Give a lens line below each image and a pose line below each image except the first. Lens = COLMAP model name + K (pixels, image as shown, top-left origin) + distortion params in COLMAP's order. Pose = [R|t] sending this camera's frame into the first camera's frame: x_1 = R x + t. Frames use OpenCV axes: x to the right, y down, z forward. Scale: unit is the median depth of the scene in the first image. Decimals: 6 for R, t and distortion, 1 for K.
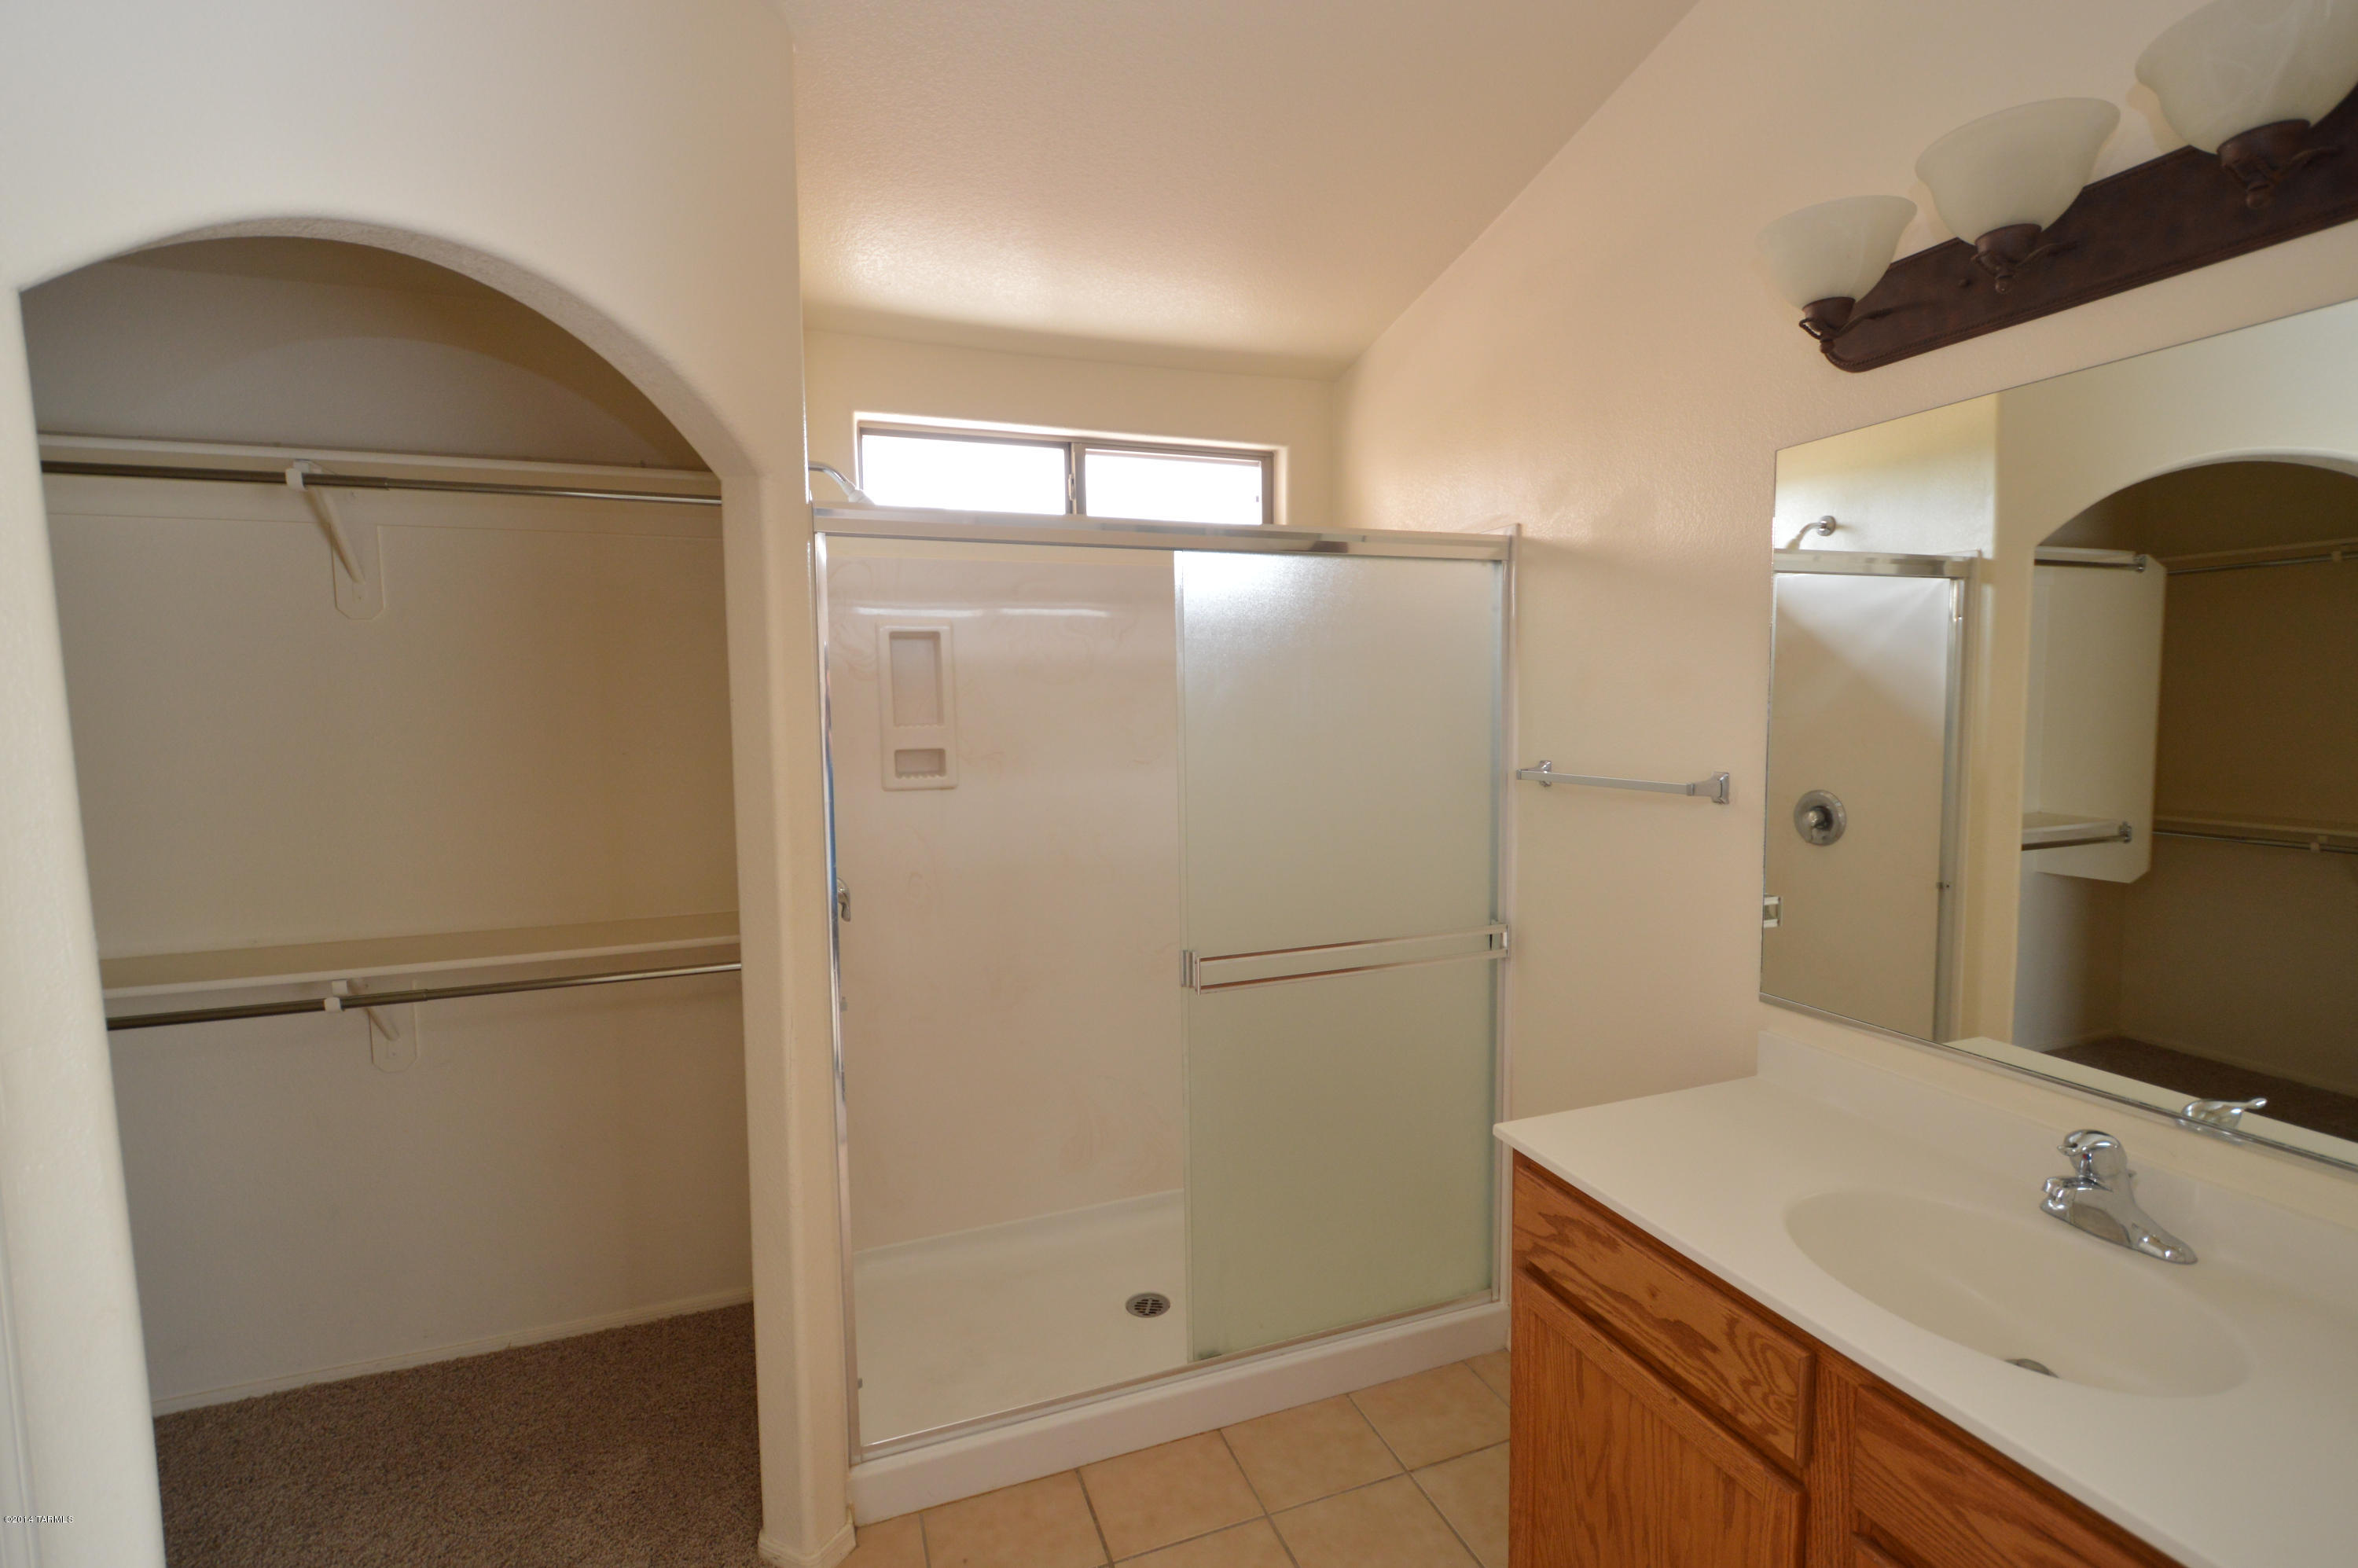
lens RADIAL K [[1038.3, 0, 1181.4], [0, 1038.3, 783.2], [0, 0, 1]] dist [-0.001353, 0.000142]
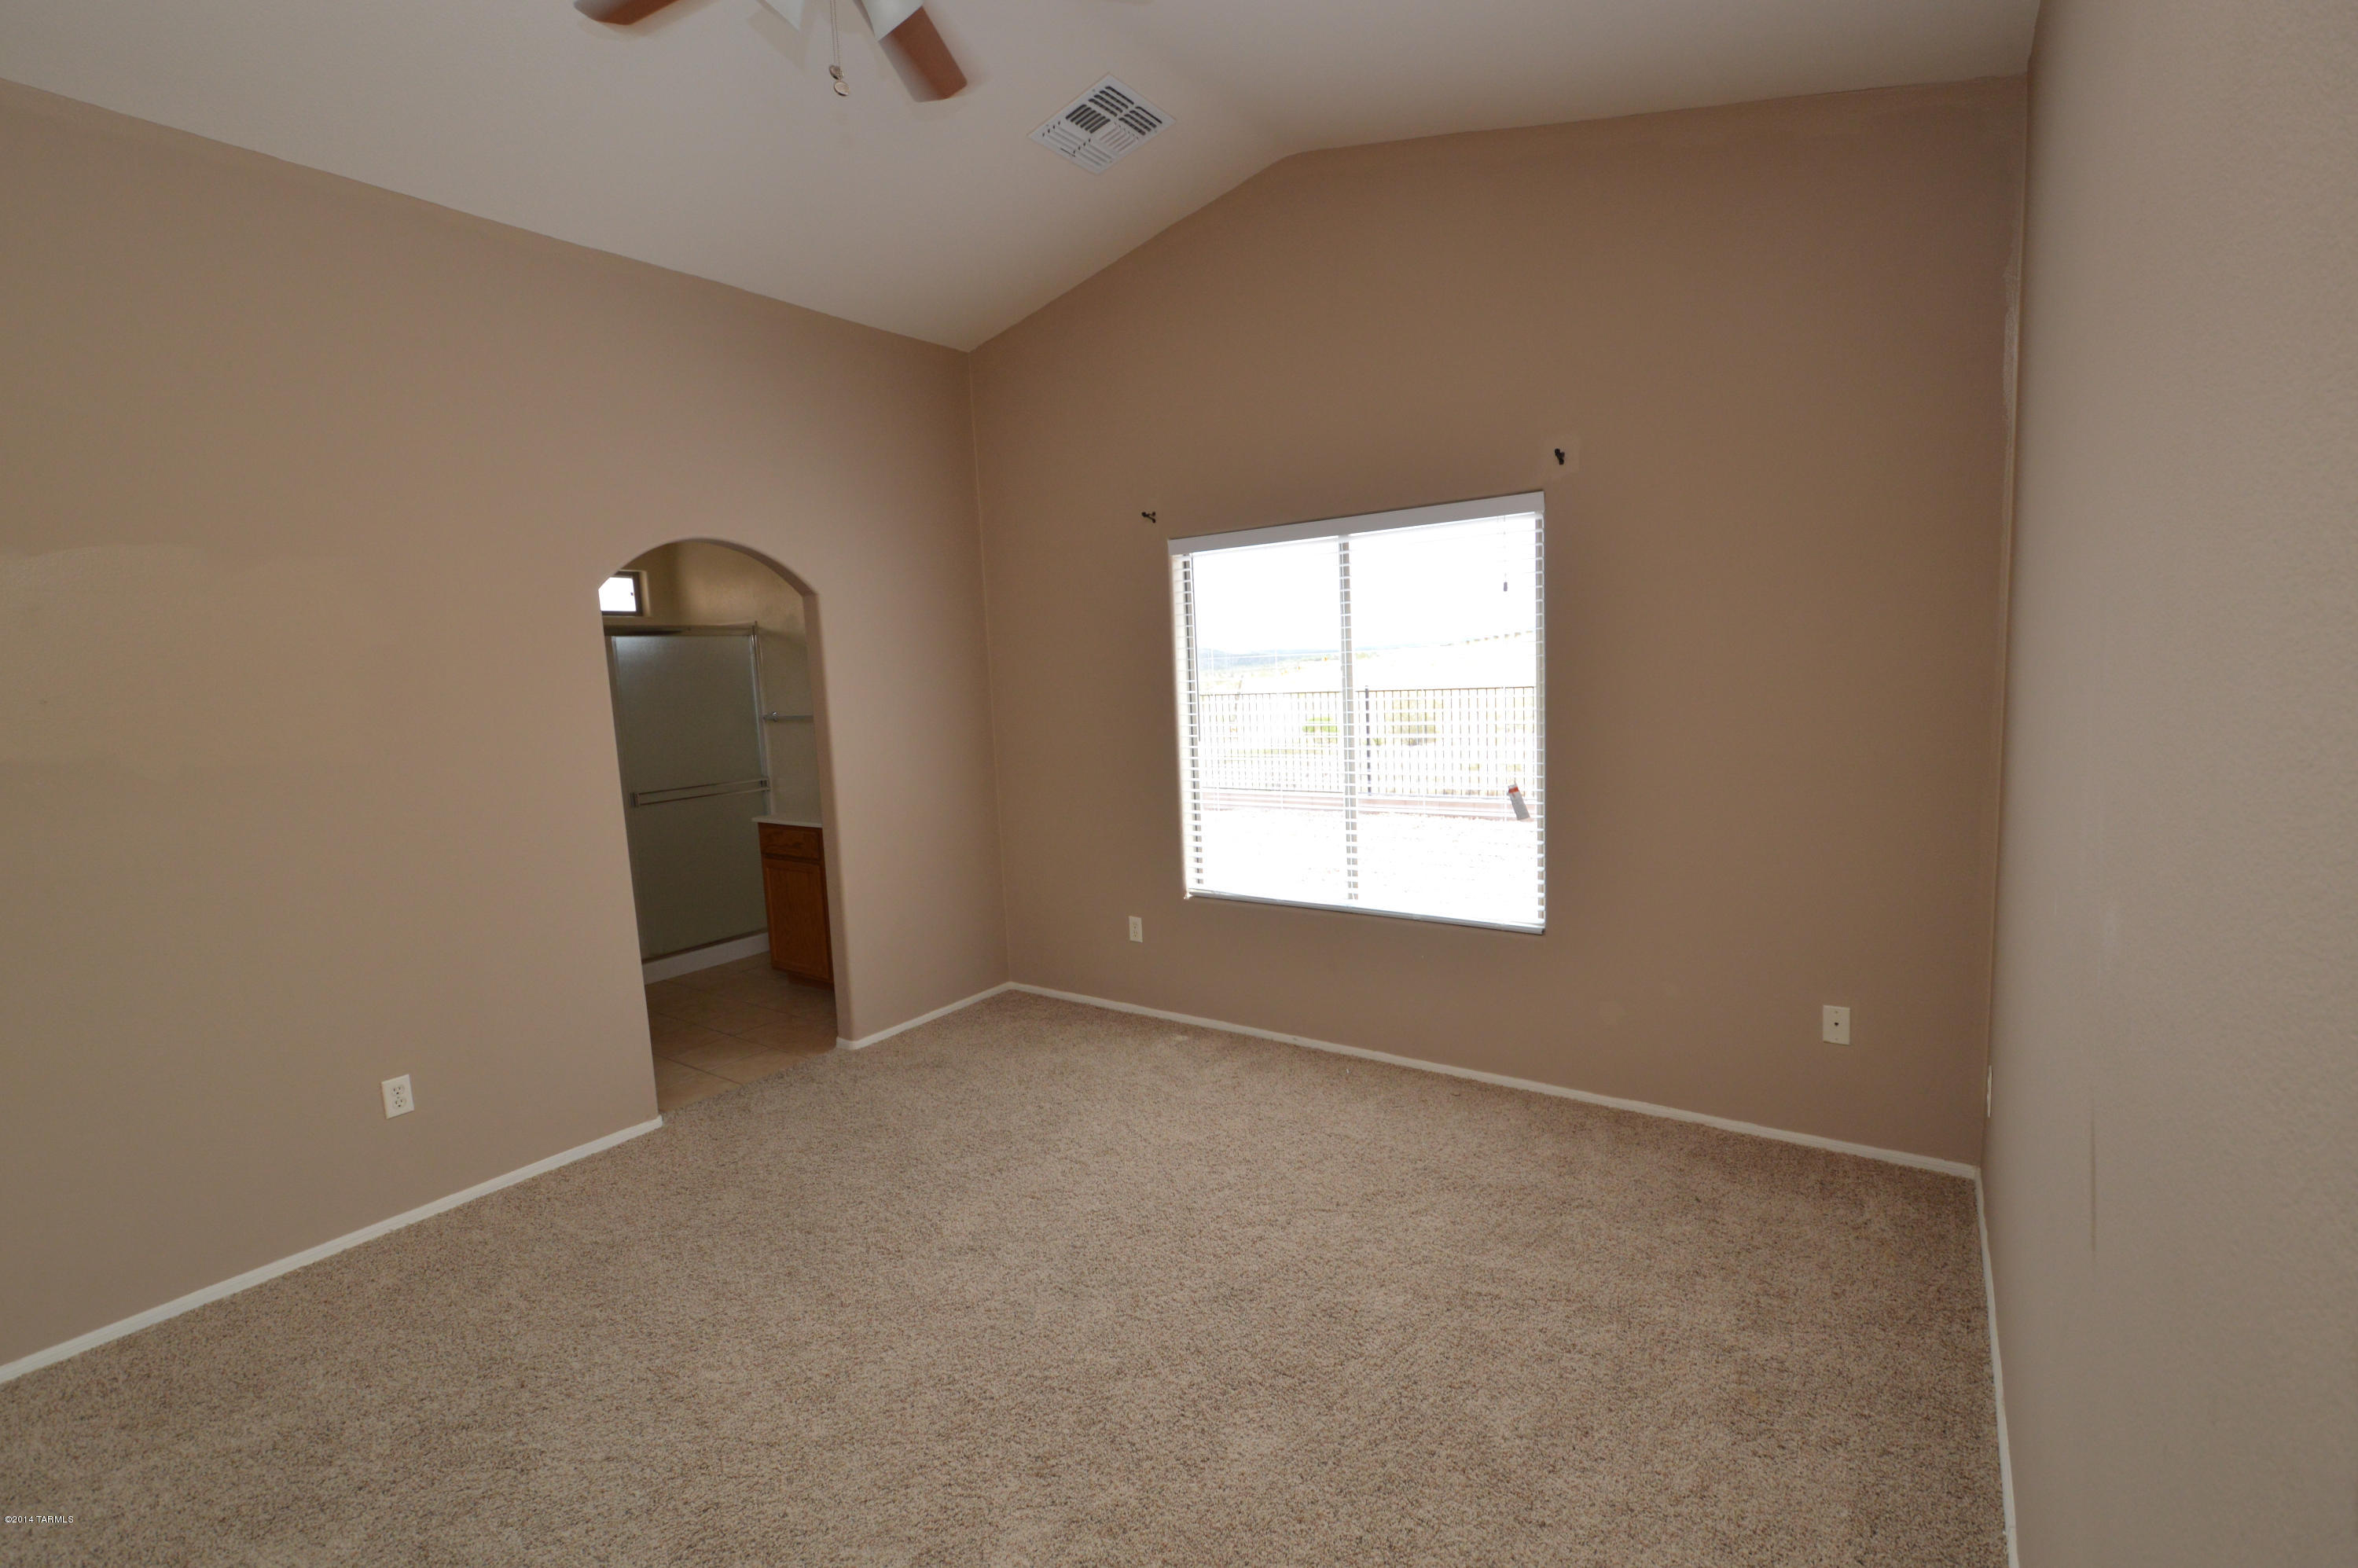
lens RADIAL K [[1038.3, 0, 1178.5], [0, 1038.3, 784.5], [0, 0, 1]] dist [-0.001353, 0.000142]
pose [[0.824190, -0.088049, 0.559427, -0.285376], [0.077222, 0.996086, 0.043006, 0.124188], [-0.561024, 0.007755, 0.827763, -1.706383]]
